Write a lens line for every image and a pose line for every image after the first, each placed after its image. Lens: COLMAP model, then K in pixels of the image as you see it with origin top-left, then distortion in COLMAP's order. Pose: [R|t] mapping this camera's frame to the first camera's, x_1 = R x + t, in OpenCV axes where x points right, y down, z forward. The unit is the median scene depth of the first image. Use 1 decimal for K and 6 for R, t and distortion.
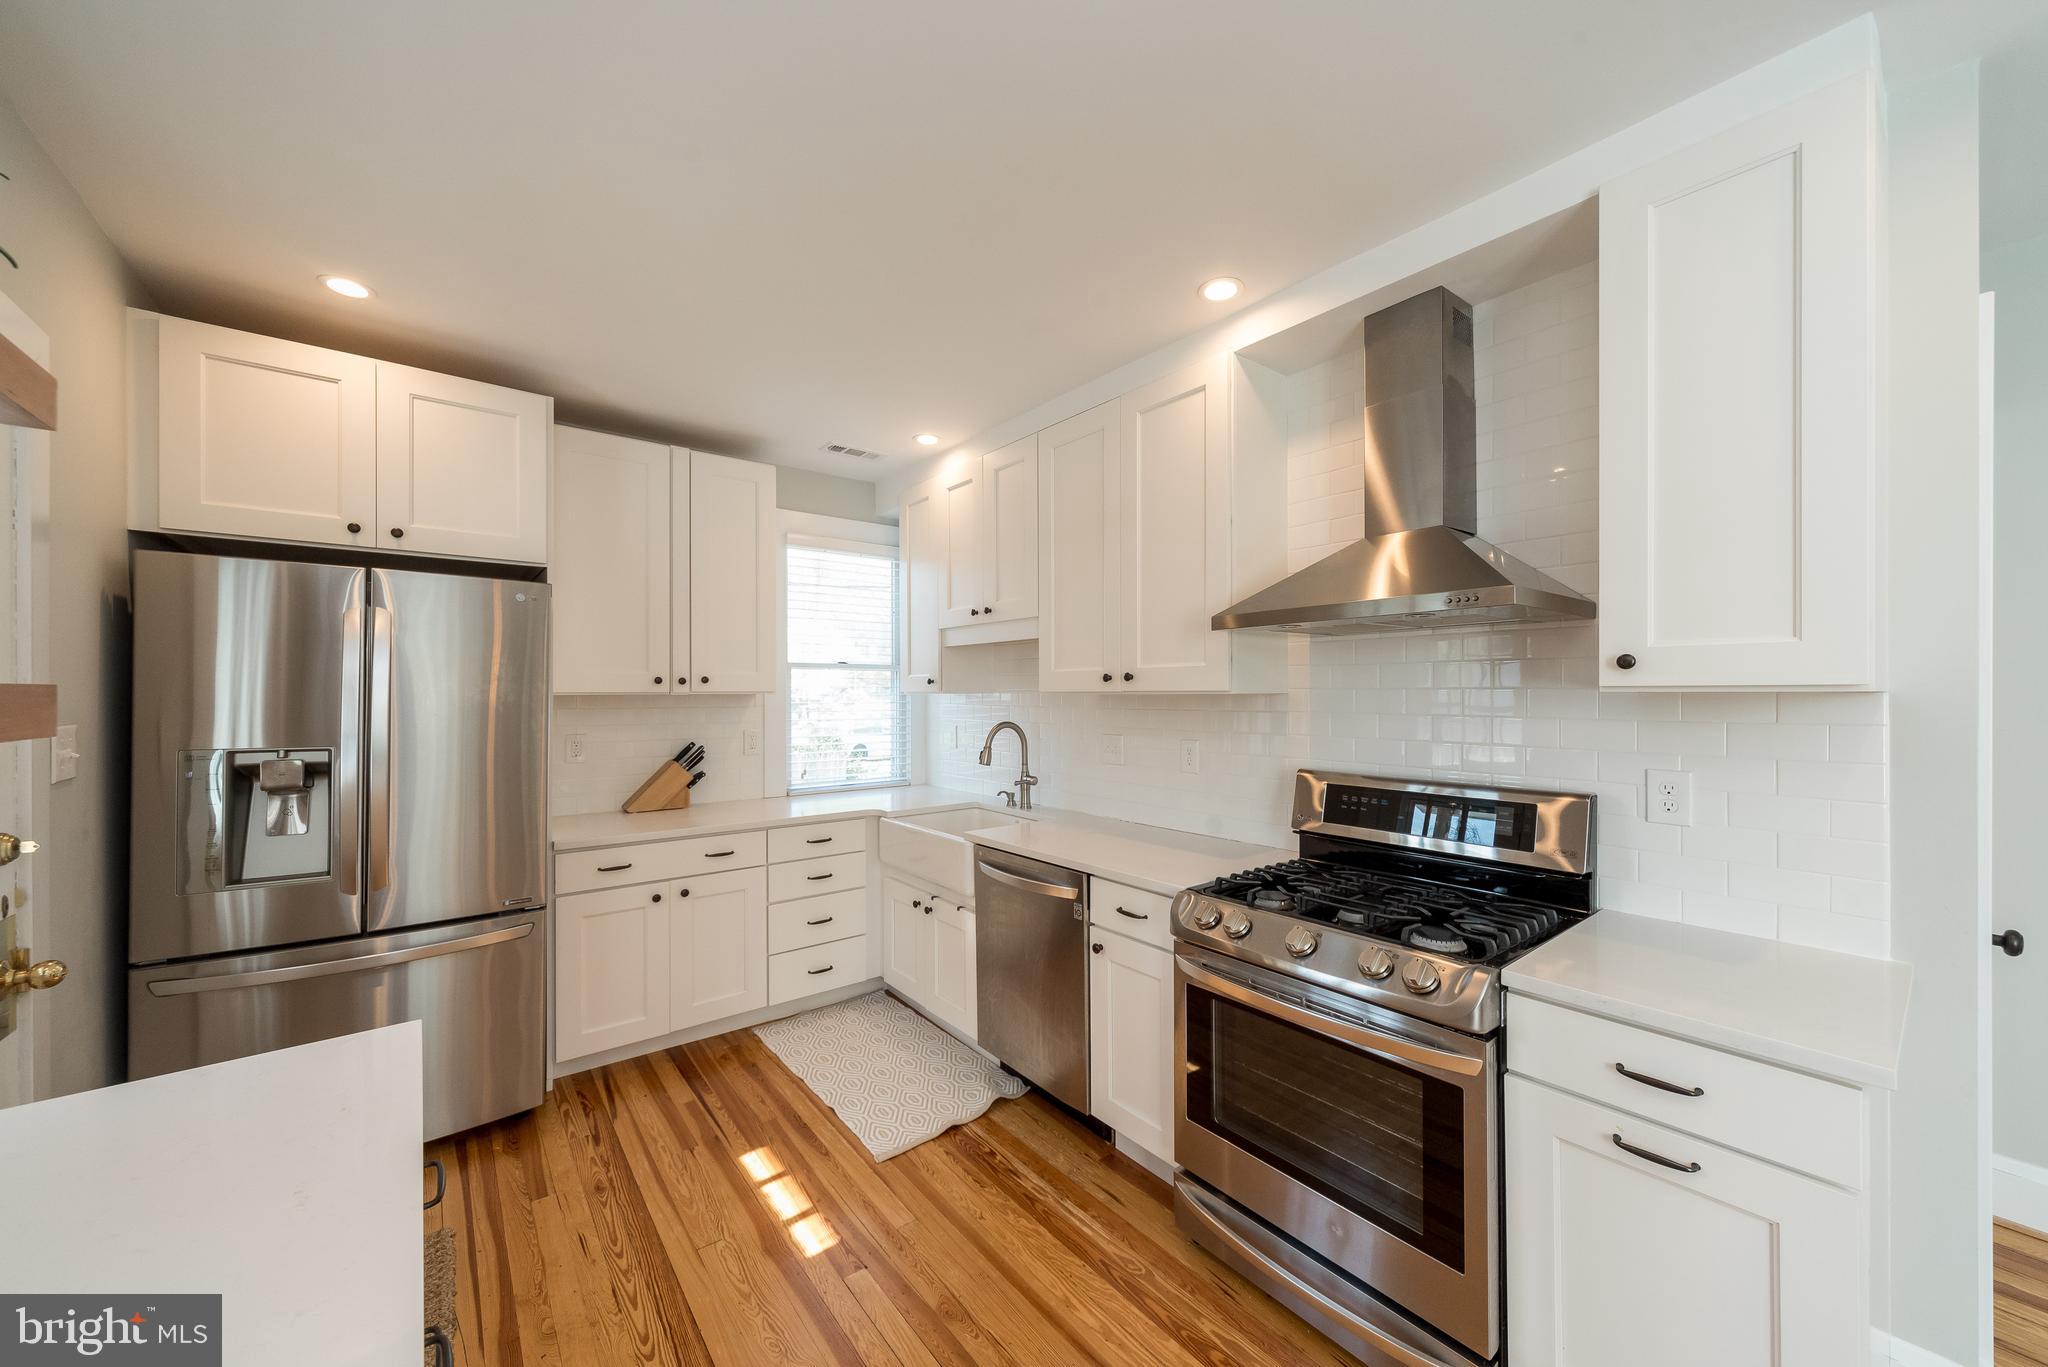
lens RADIAL K [[753.4, 0, 1032.5], [0, 753.4, 688.6], [0, 0, 1]] dist [0.000271, 0.000261]
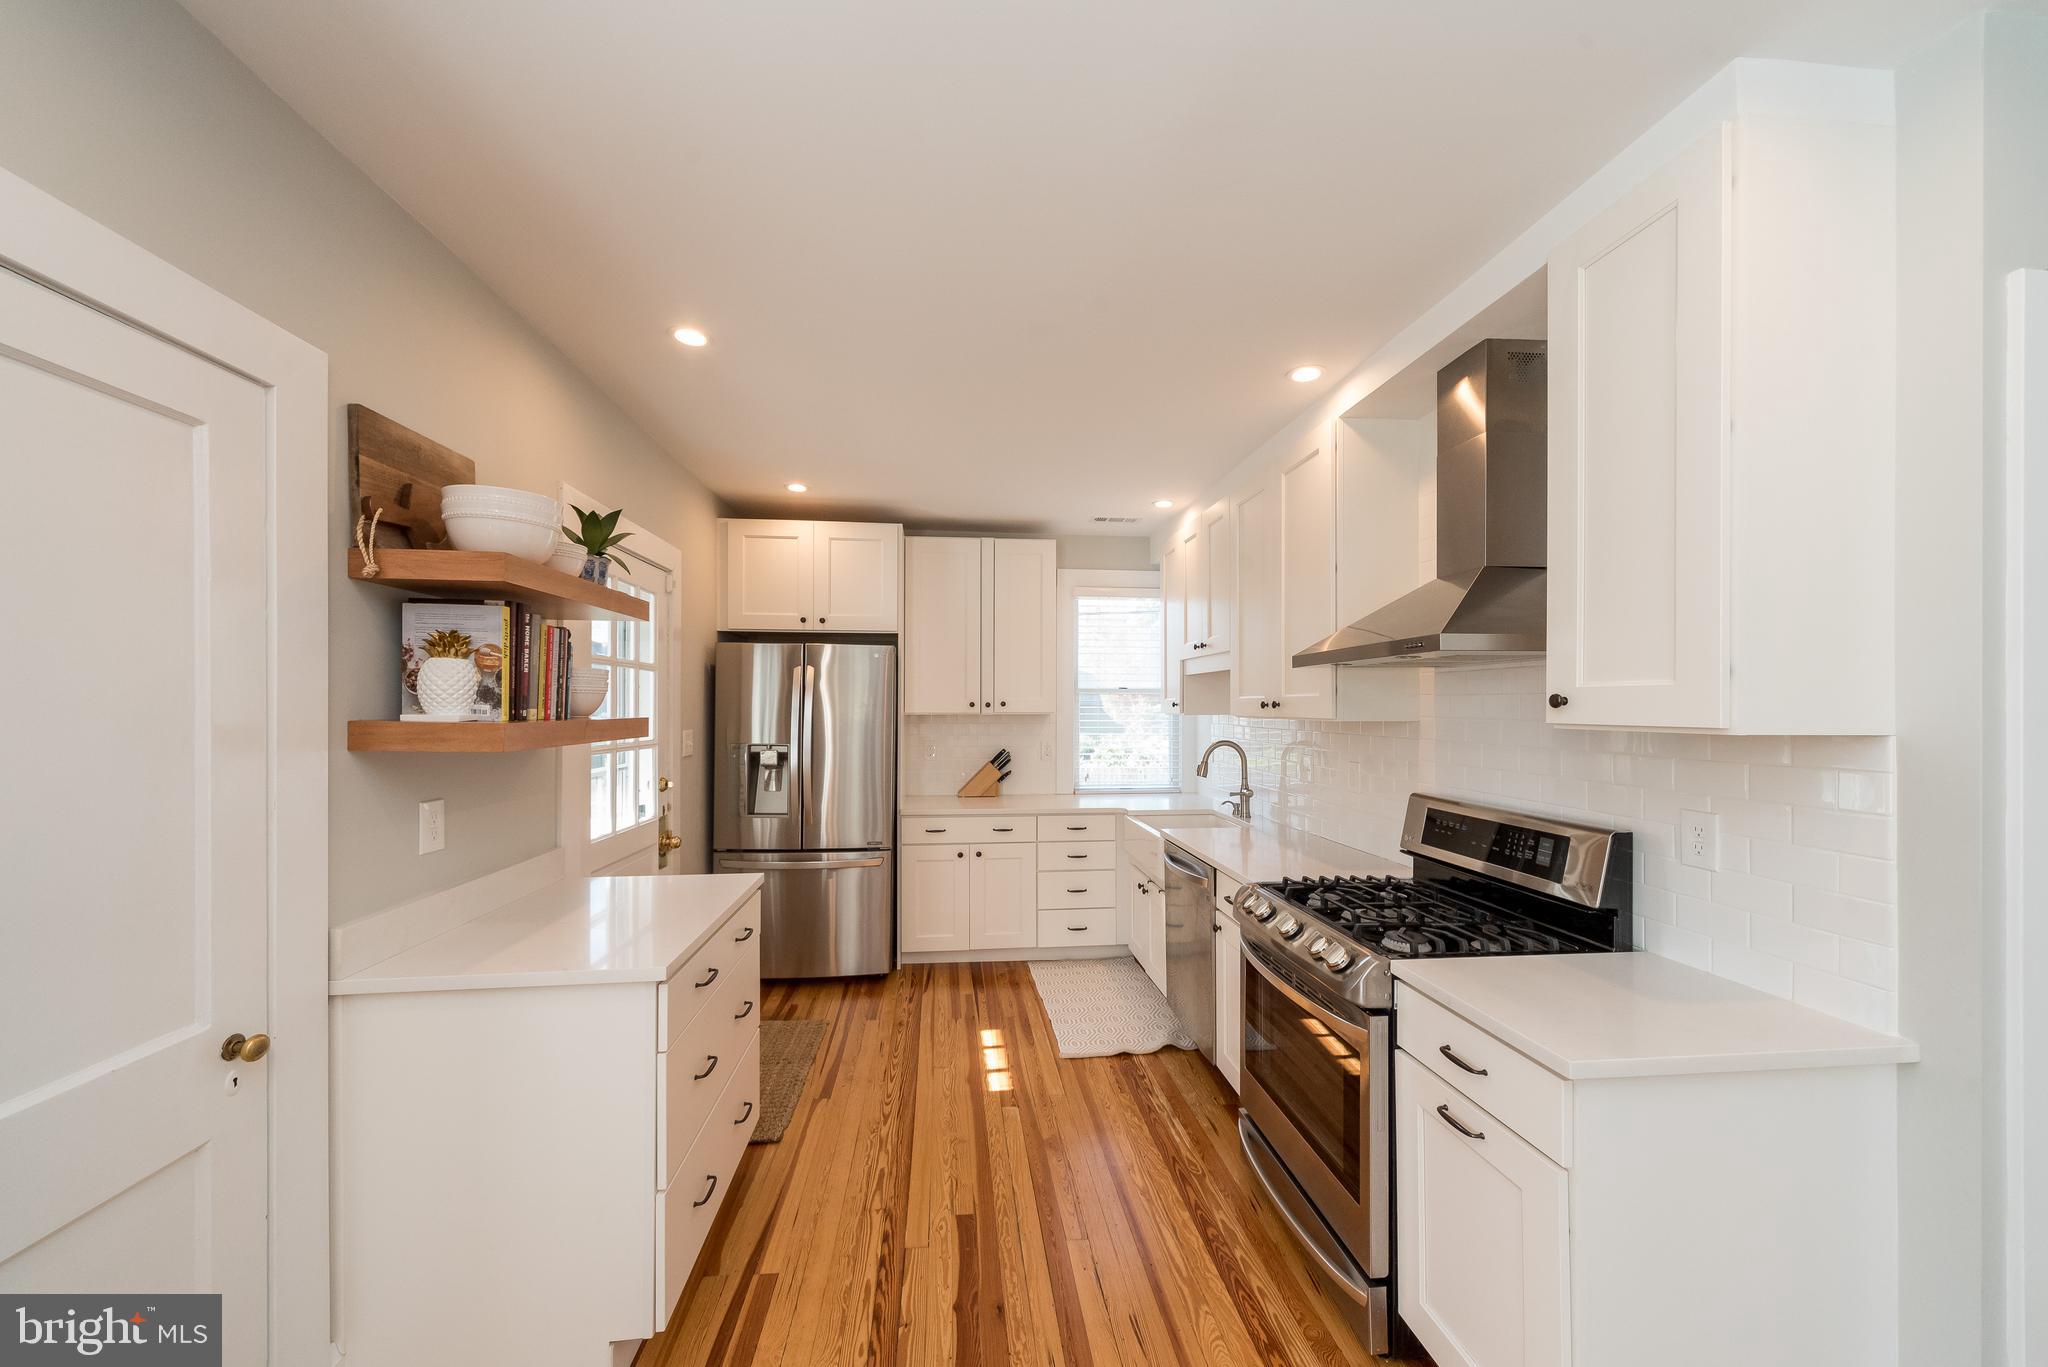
lens RADIAL K [[753.4, 0, 1015.8], [0, 753.4, 695.4], [0, 0, 1]] dist [0.000271, 0.000261]
pose [[0.837608, -0.005032, -0.546249, 0.461039], [0.000932, 0.999969, -0.007782, -0.022695], [0.546271, 0.006009, 0.837587, -0.194544]]
